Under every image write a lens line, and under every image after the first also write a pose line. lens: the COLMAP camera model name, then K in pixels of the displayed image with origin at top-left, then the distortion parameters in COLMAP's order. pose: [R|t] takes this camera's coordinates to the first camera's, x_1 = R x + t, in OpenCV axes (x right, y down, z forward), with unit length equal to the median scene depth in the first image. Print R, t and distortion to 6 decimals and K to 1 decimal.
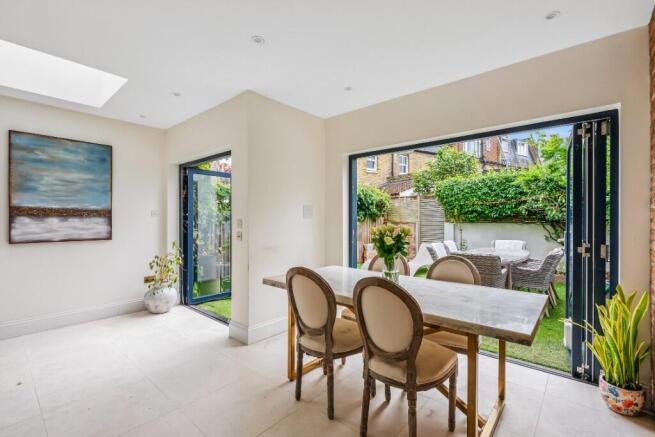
lens RADIAL K [[298.8, 0, 324.7], [0, 298.8, 219.6], [0, 0, 1]] dist [-0.000824, 0.000420]
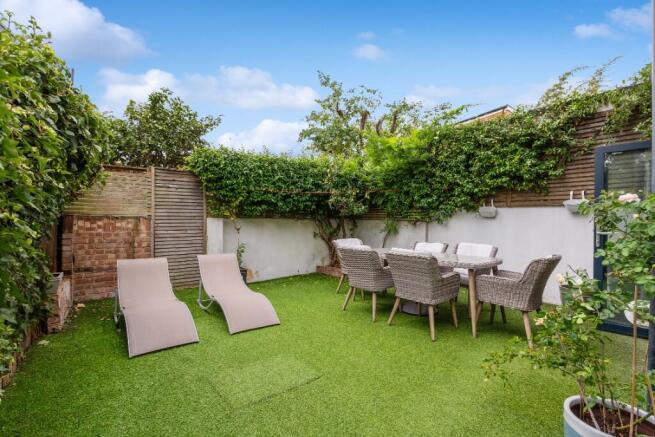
lens RADIAL K [[298.8, 0, 327.7], [0, 298.8, 219.3], [0, 0, 1]] dist [-0.000824, 0.000420]
pose [[0.198796, 0.008623, 0.980003, -0.167714], [-0.011205, 0.999916, -0.006526, 0.016065], [-0.979977, -0.009683, 0.198876, 0.706066]]
